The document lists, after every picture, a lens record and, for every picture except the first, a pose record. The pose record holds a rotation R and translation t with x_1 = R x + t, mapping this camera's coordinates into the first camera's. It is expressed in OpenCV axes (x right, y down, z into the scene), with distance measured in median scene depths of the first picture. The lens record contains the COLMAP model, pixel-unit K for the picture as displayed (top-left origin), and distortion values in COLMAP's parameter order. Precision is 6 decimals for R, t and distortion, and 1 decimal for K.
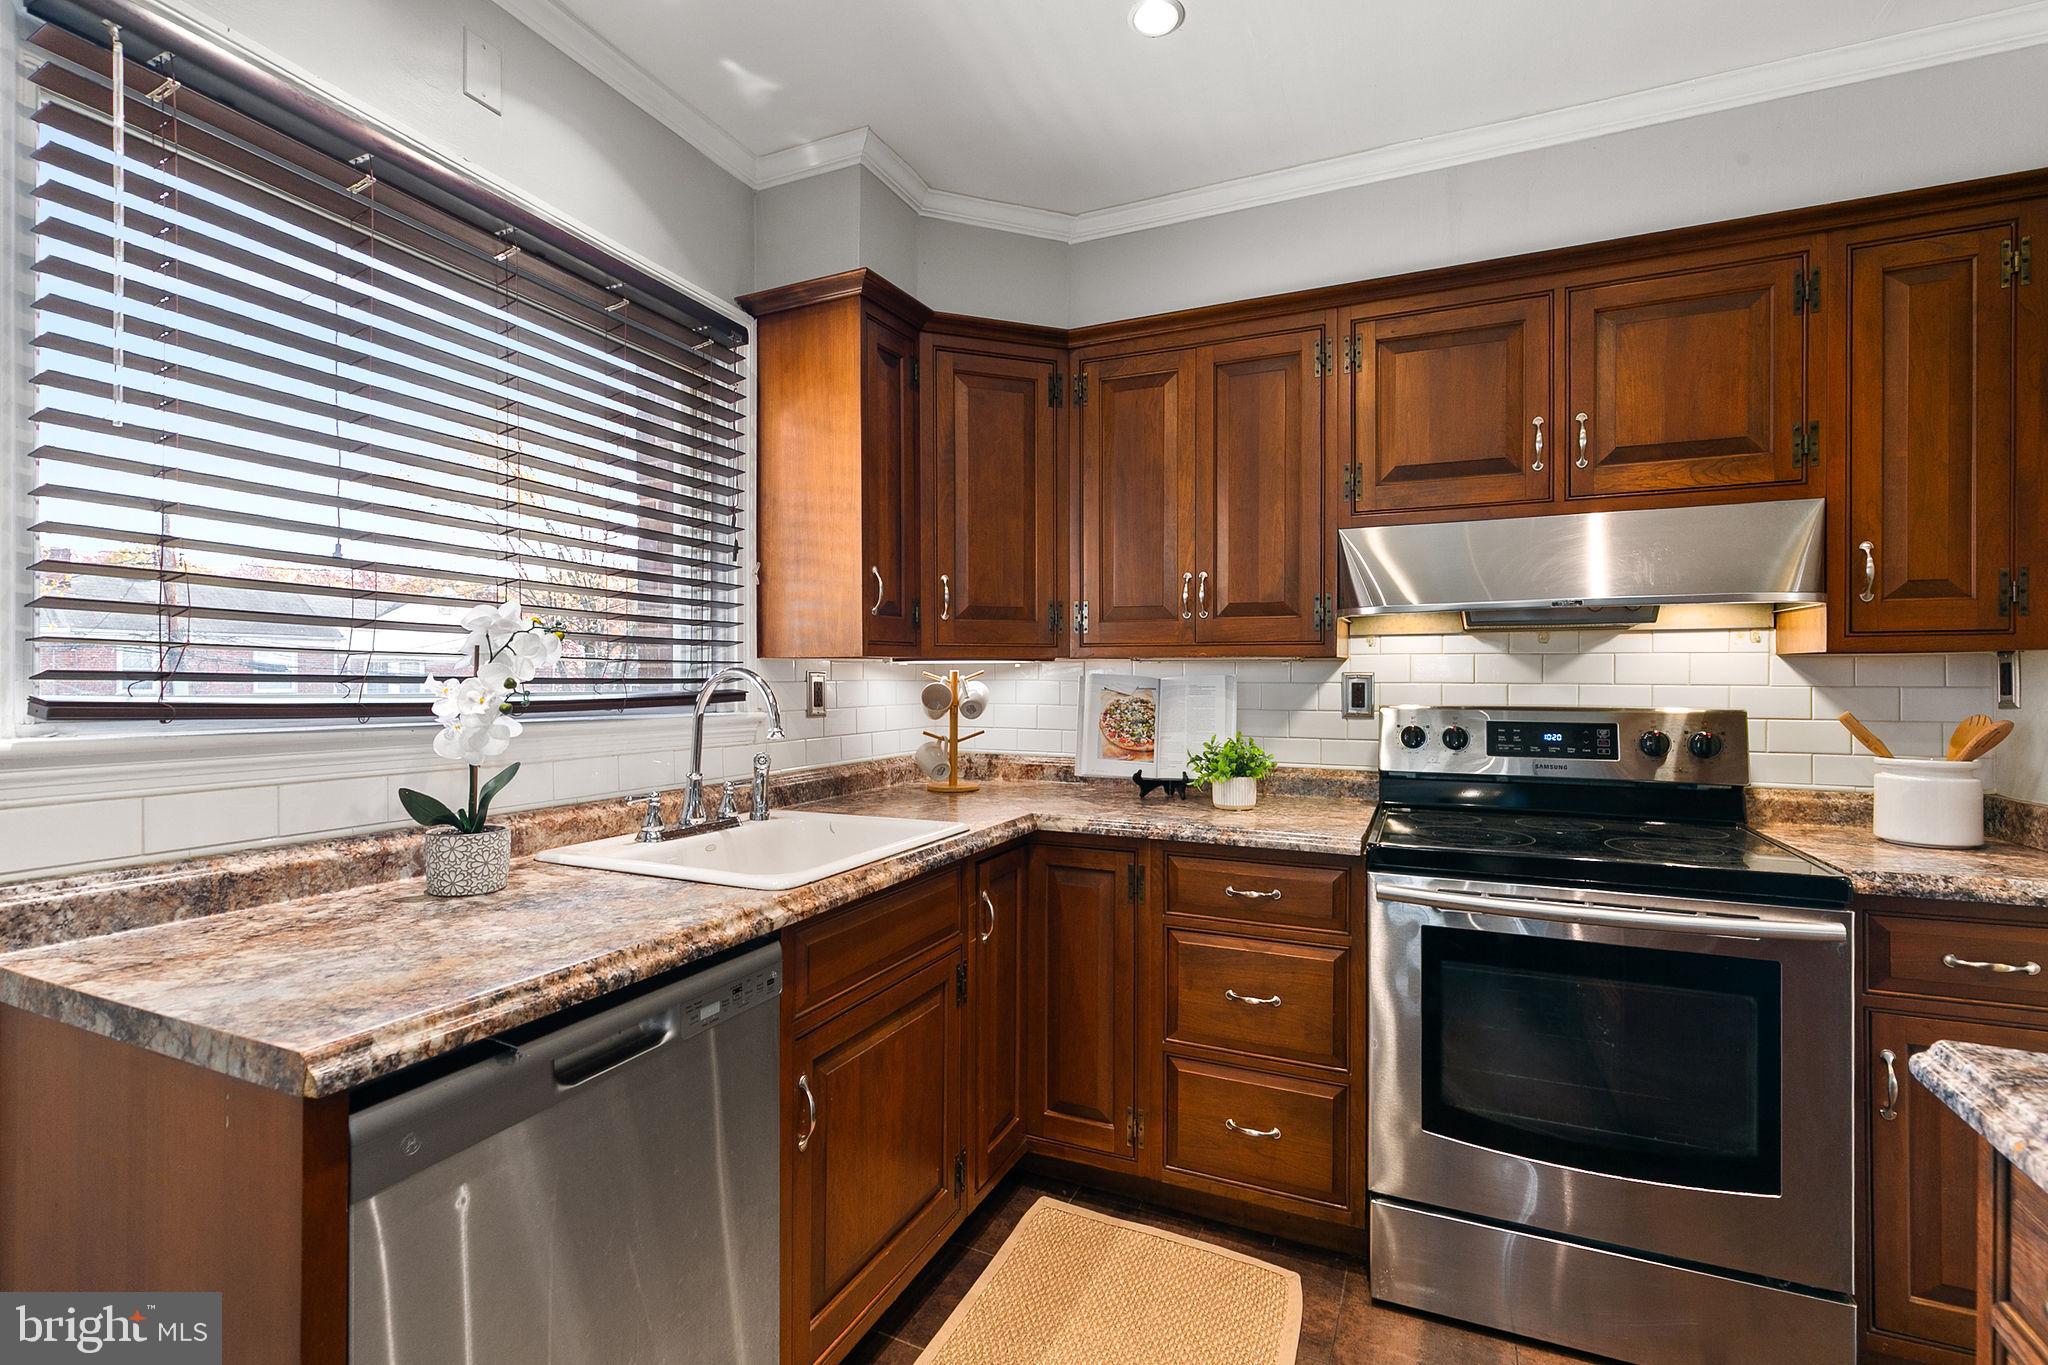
lens RADIAL K [[926.2, 0, 1023.5], [0, 926.2, 674.1], [0, 0, 1]] dist [0.003101, -0.000179]
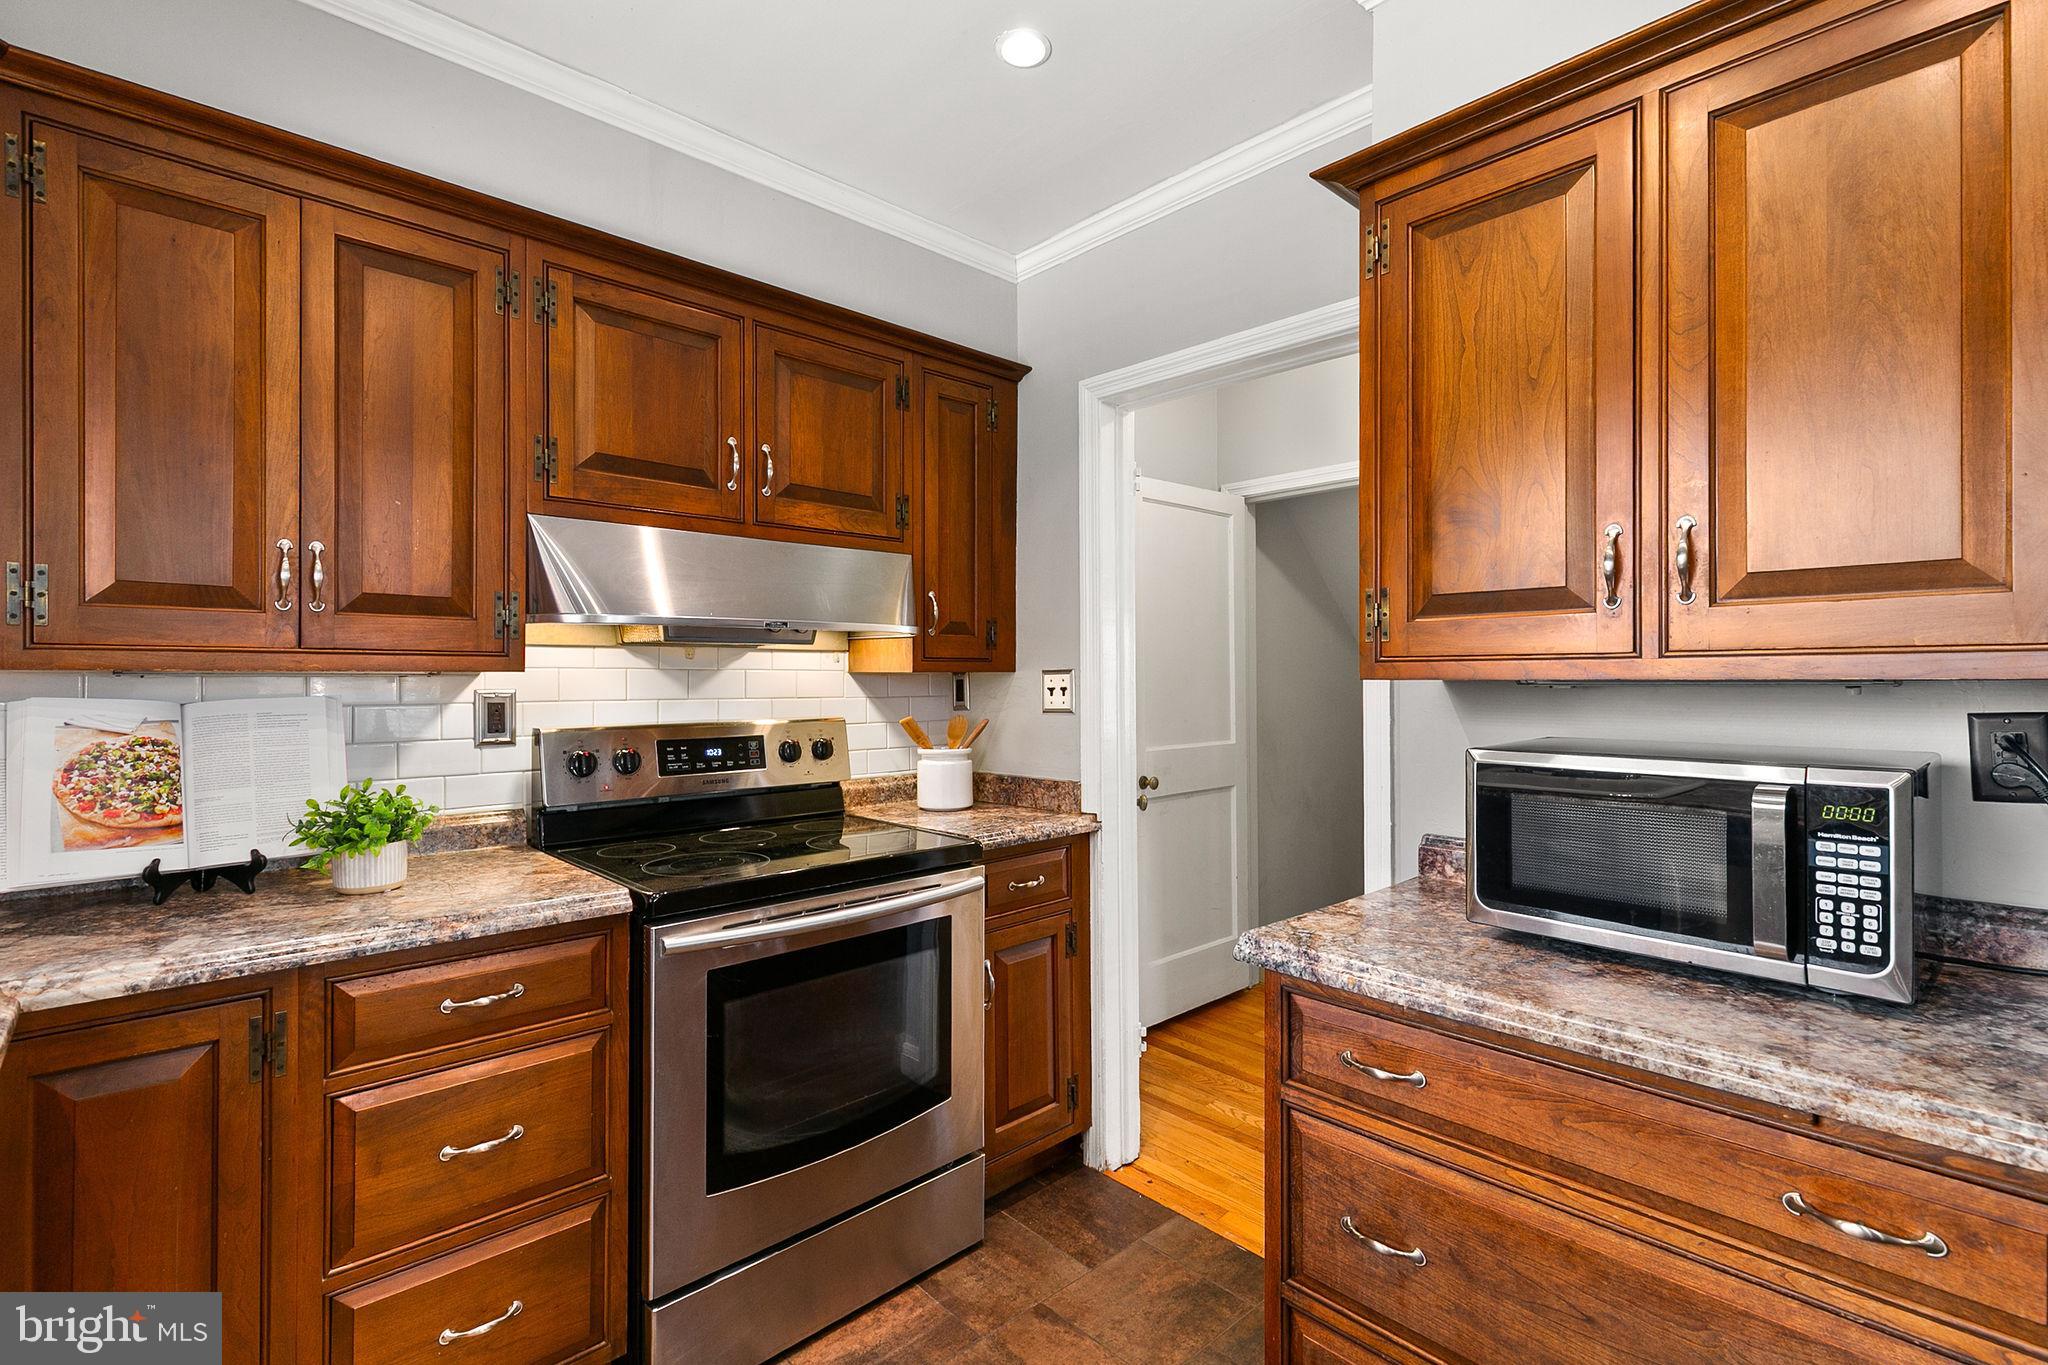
lens RADIAL K [[926.2, 0, 1023.5], [0, 926.2, 674.1], [0, 0, 1]] dist [0.003101, -0.000179]
pose [[0.382493, 0.001709, 0.923957, -0.253552], [-0.000461, 0.999999, -0.001659, -0.017096], [-0.923958, 0.000209, 0.382494, 0.314007]]
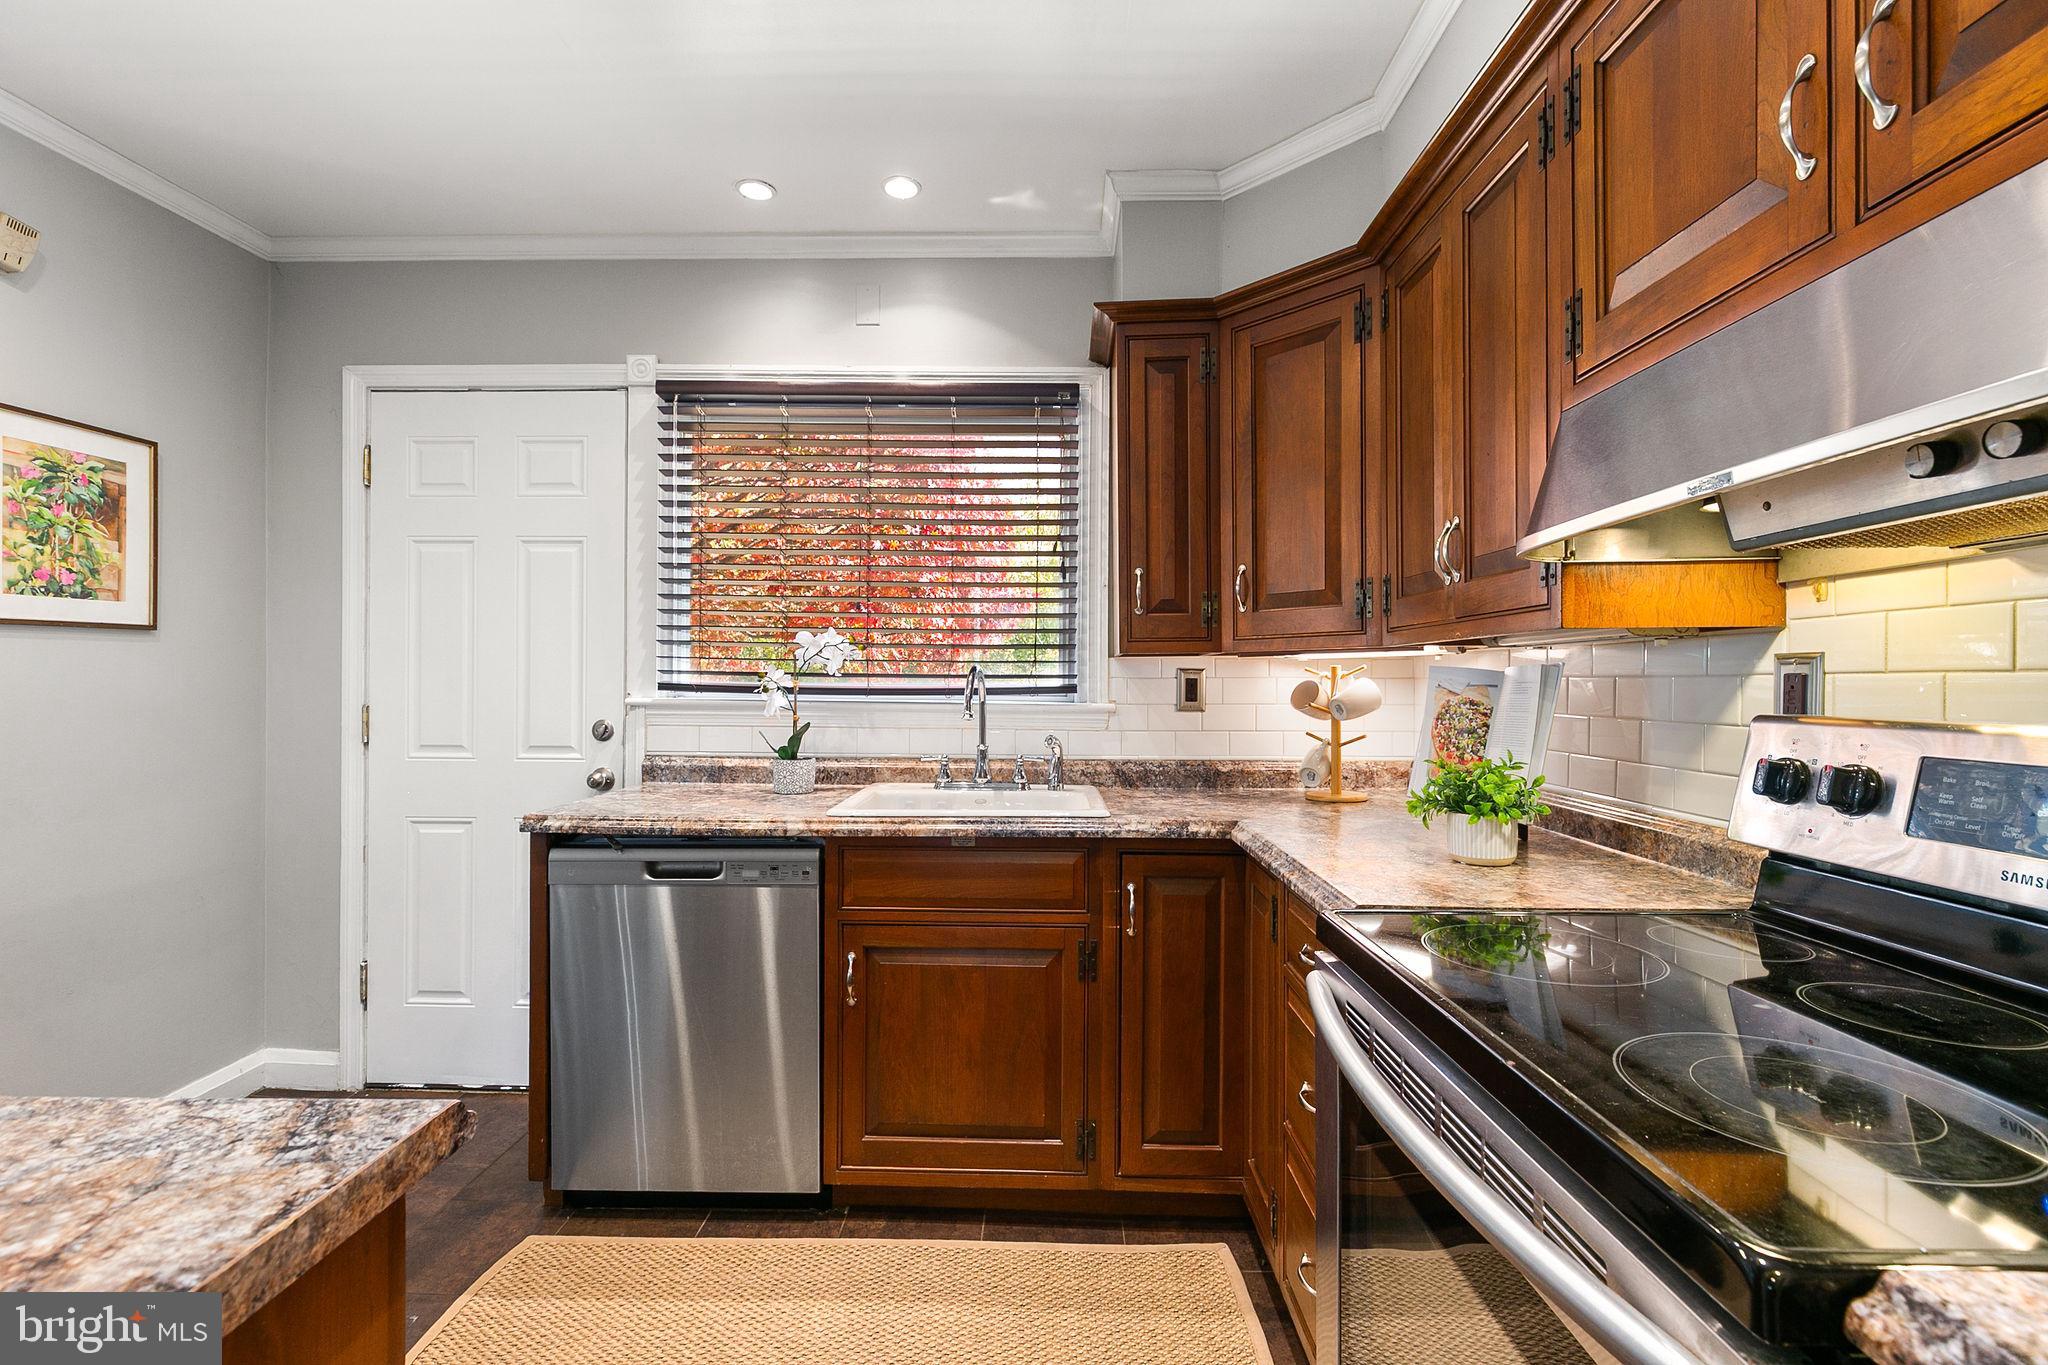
lens RADIAL K [[925.8, 0, 1024.0], [0, 925.8, 682.5], [0, 0, 1]] dist [0.009446, -0.000272]
pose [[0.386605, -0.001982, -0.922243, 0.804120], [0.001016, 0.999998, -0.001724, 0.017398], [0.922245, -0.000270, 0.386606, 0.480871]]
